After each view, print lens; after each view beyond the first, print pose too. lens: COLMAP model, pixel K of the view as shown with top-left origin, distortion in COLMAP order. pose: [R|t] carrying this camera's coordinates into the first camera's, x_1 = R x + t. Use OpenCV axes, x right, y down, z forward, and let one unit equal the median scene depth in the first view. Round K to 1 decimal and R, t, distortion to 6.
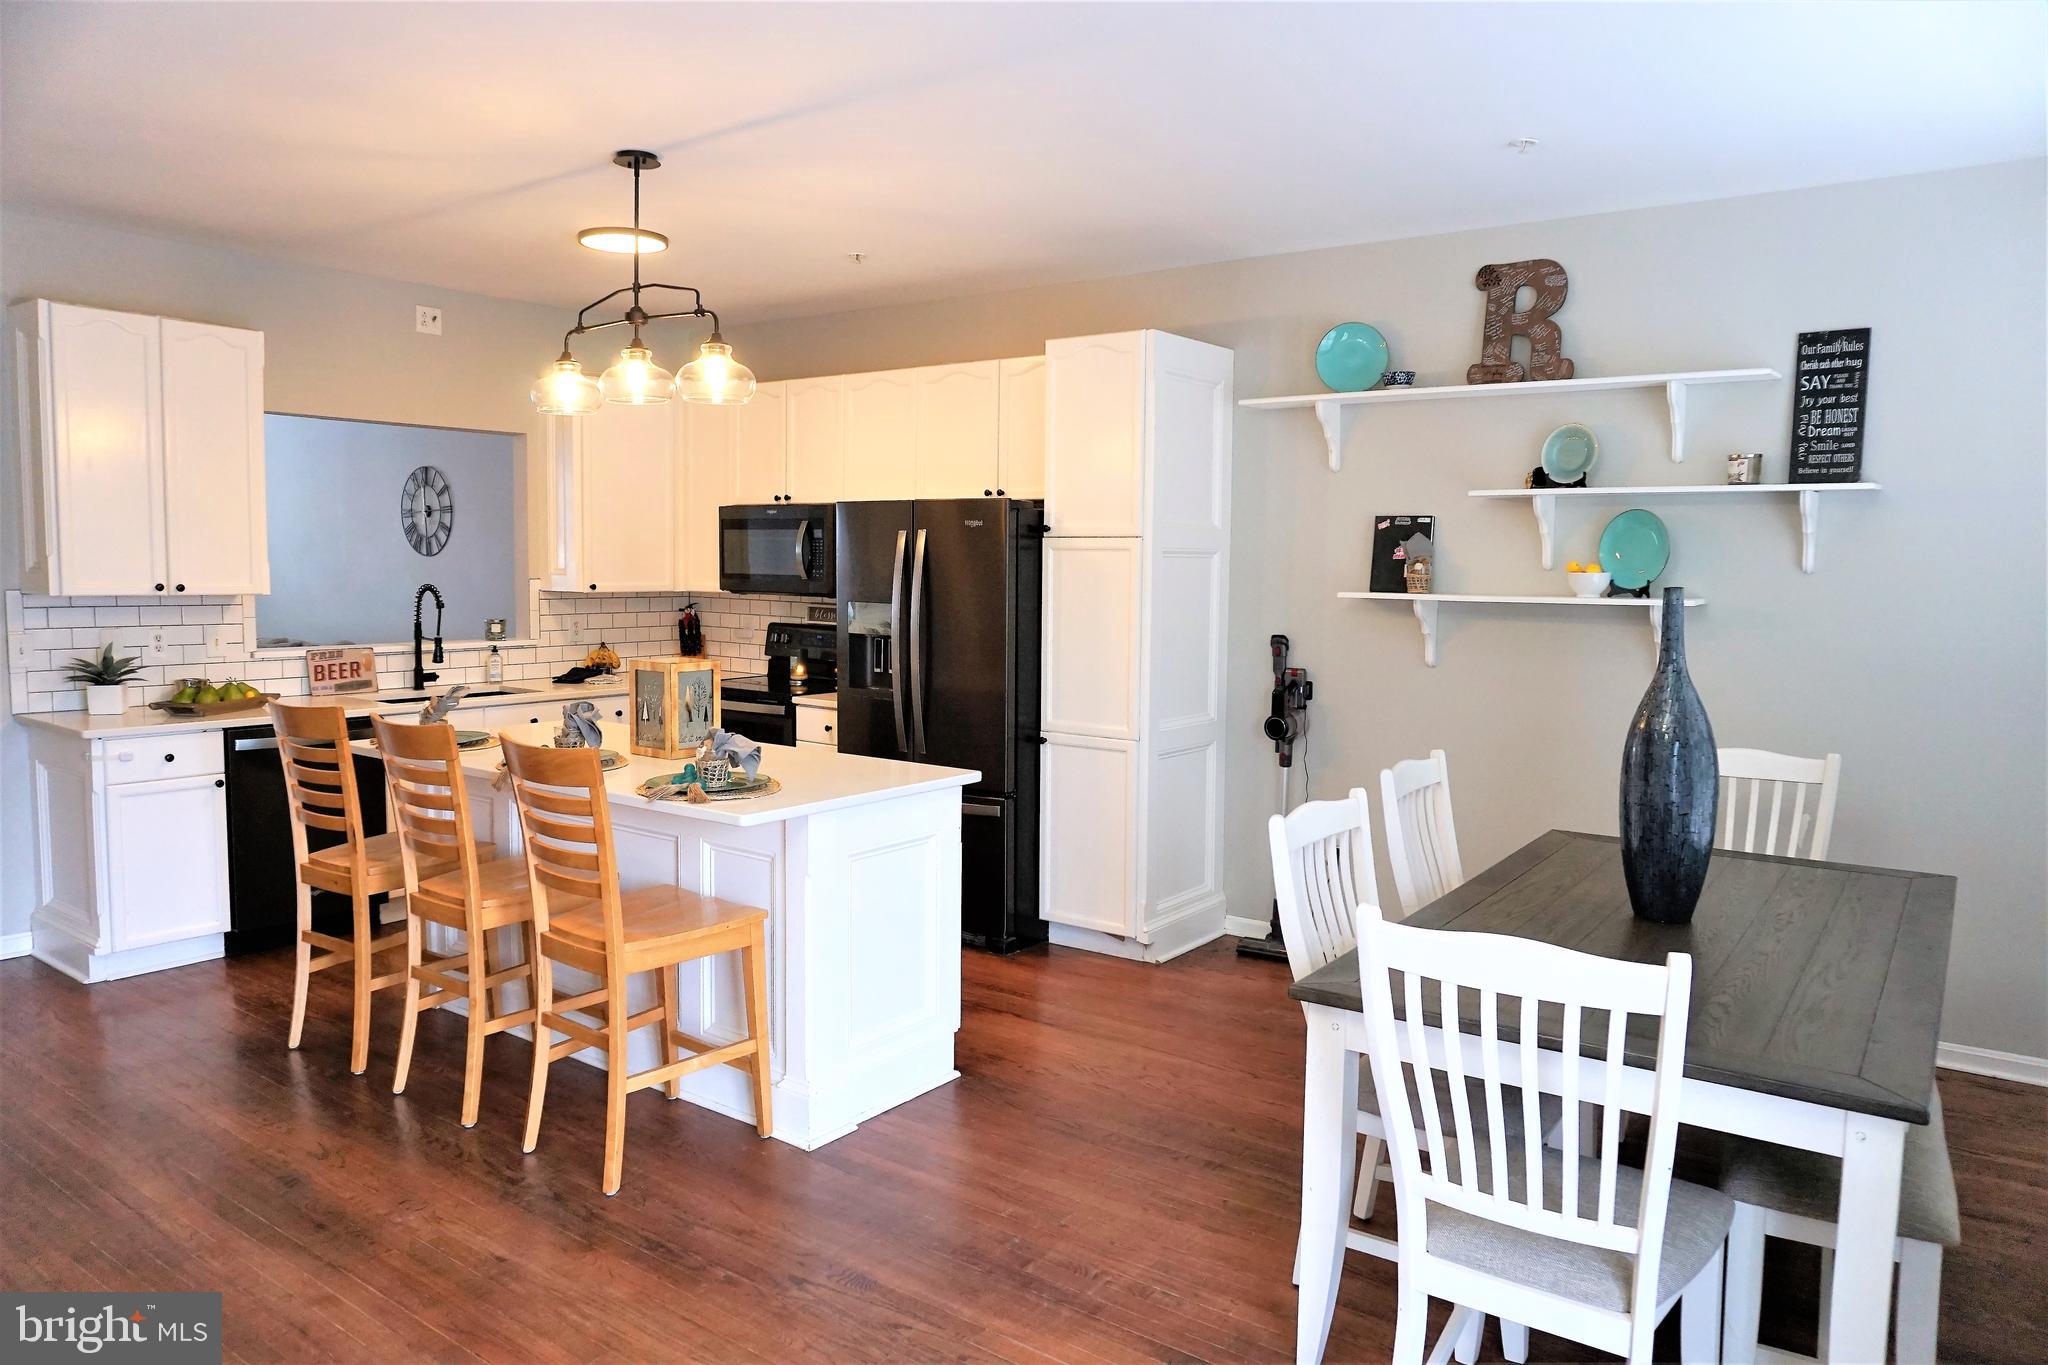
lens RADIAL K [[1379.9, 0, 1020.4], [0, 1379.9, 690.0], [0, 0, 1]] dist [-0.042641, 0.033611]
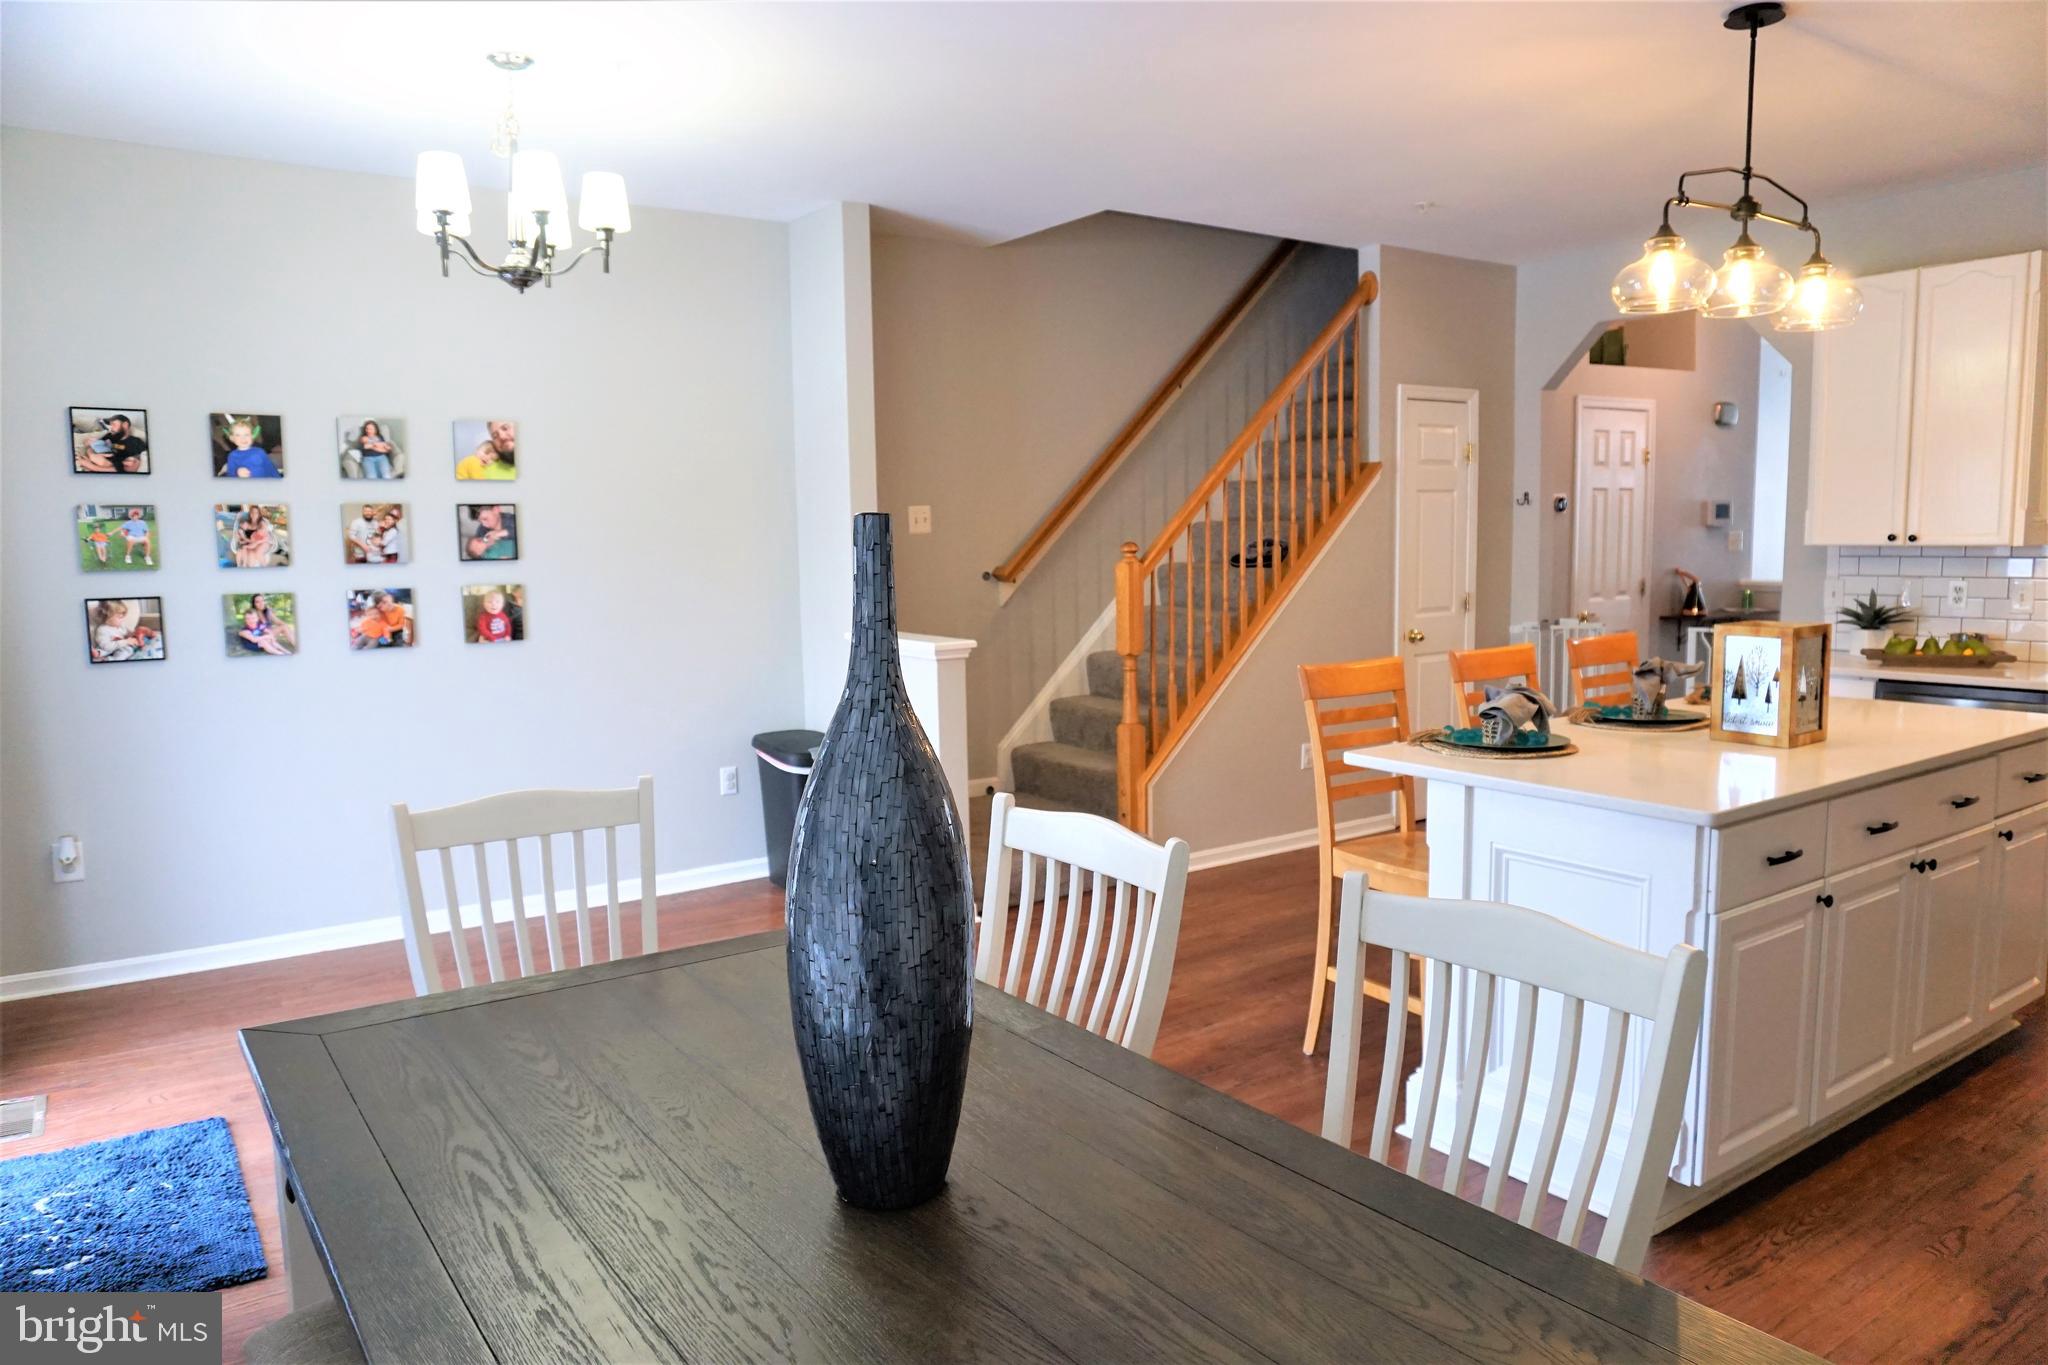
lens RADIAL K [[1379.9, 0, 1021.9], [0, 1379.9, 691.3], [0, 0, 1]] dist [-0.042641, 0.033611]
pose [[-0.315254, 0.101099, -0.943607, 0.546832], [-0.074076, 0.988654, 0.130674, -0.046037], [0.946112, 0.111094, -0.304188, 0.698407]]
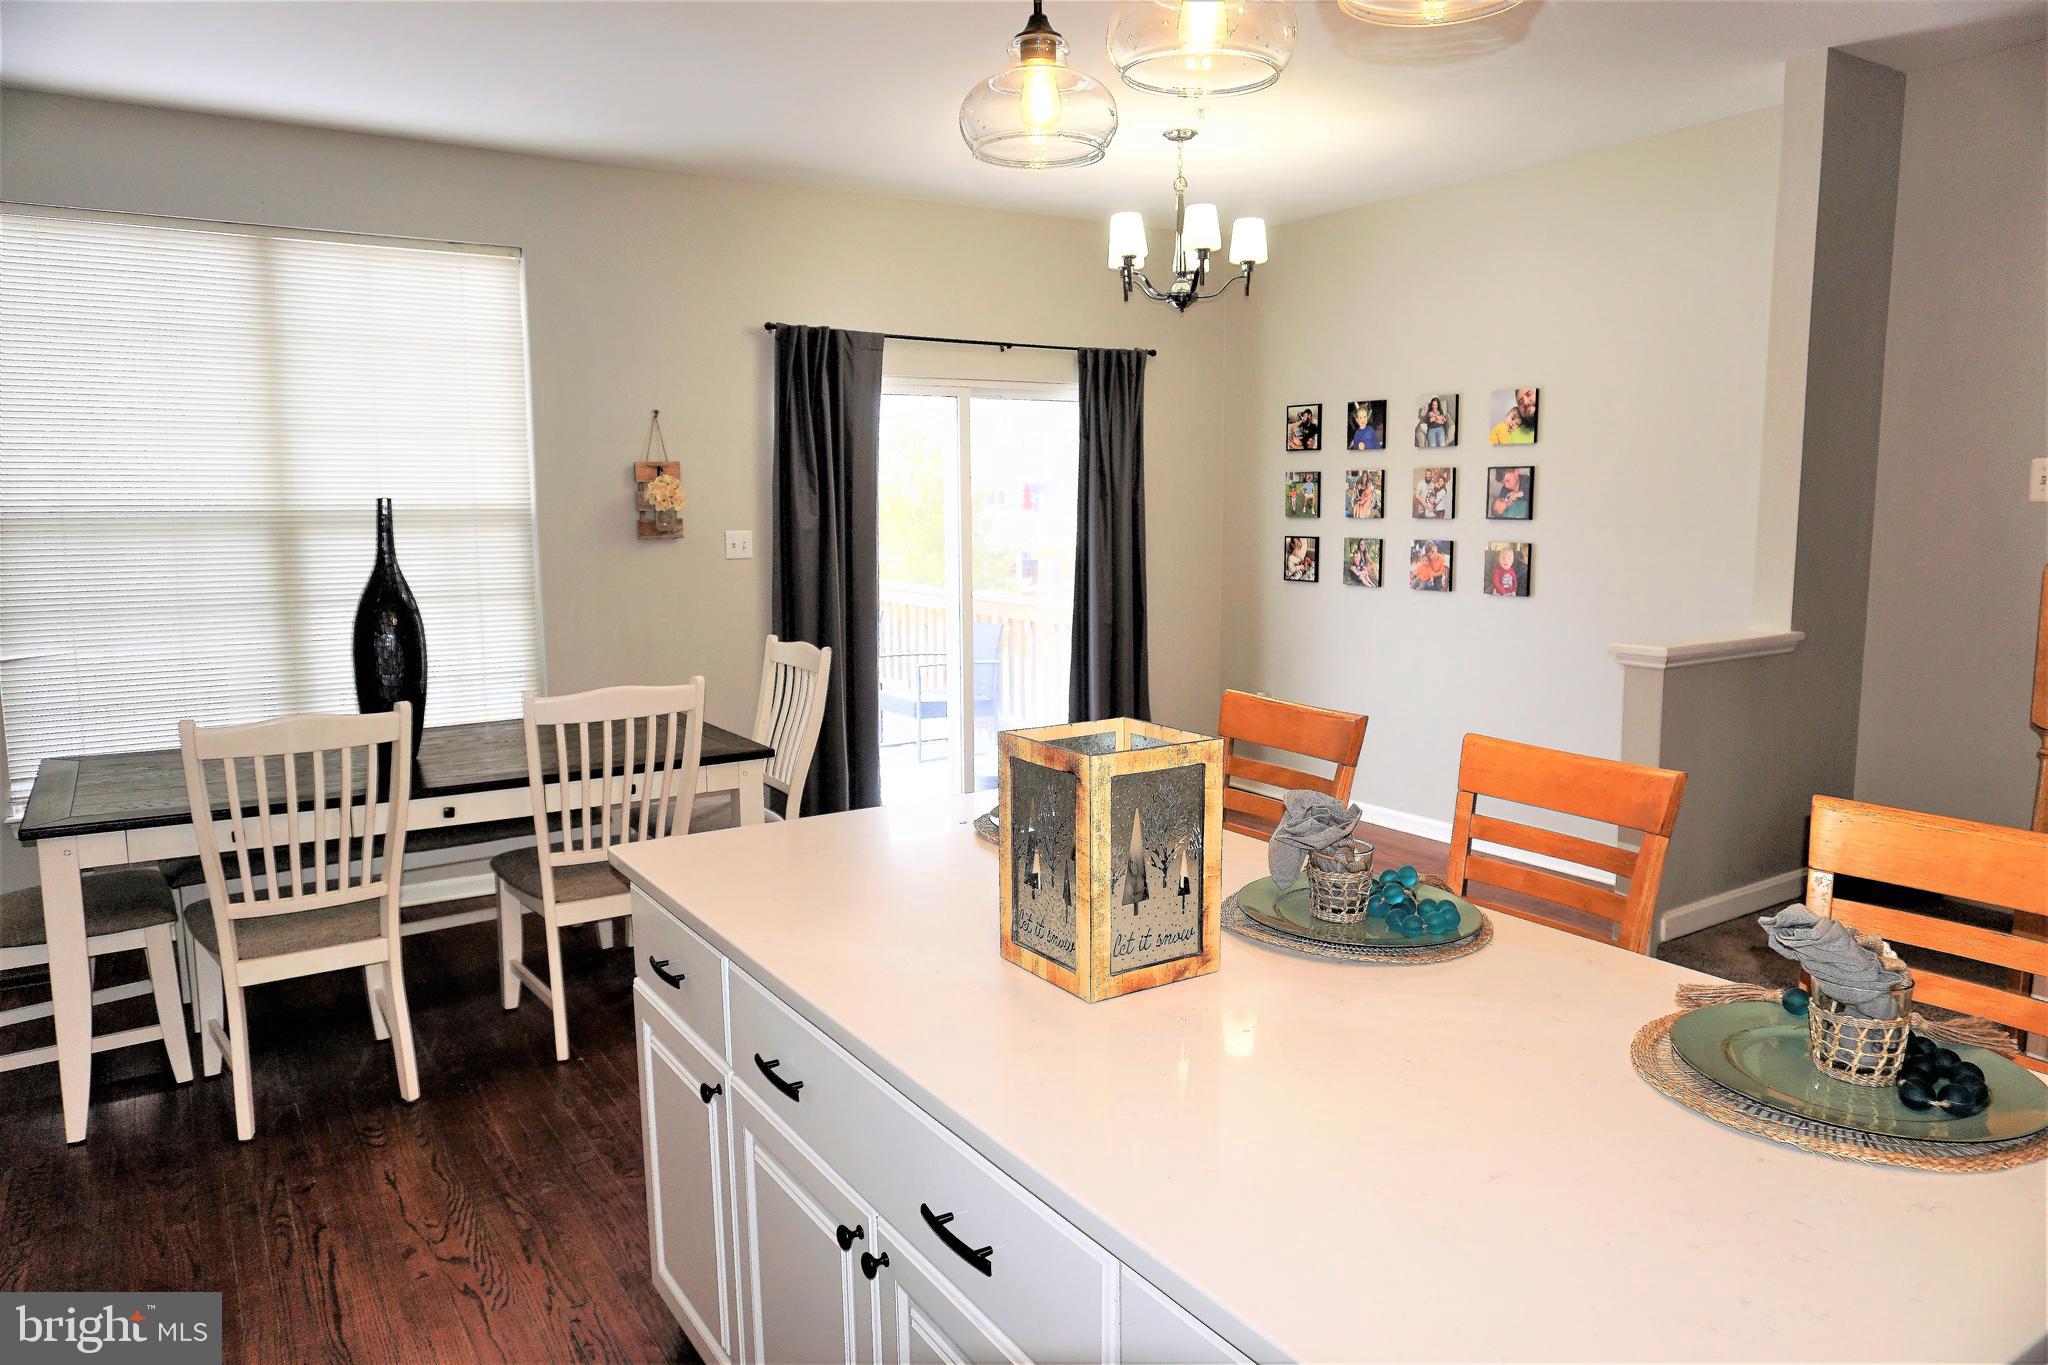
lens RADIAL K [[1379.9, 0, 1031.2], [0, 1379.9, 695.4], [0, 0, 1]] dist [-0.042641, 0.033611]
pose [[-0.939767, -0.054075, 0.337511, -0.303891], [0.025305, 0.973691, 0.226461, -0.099854], [-0.340878, 0.221362, -0.913675, 1.159703]]
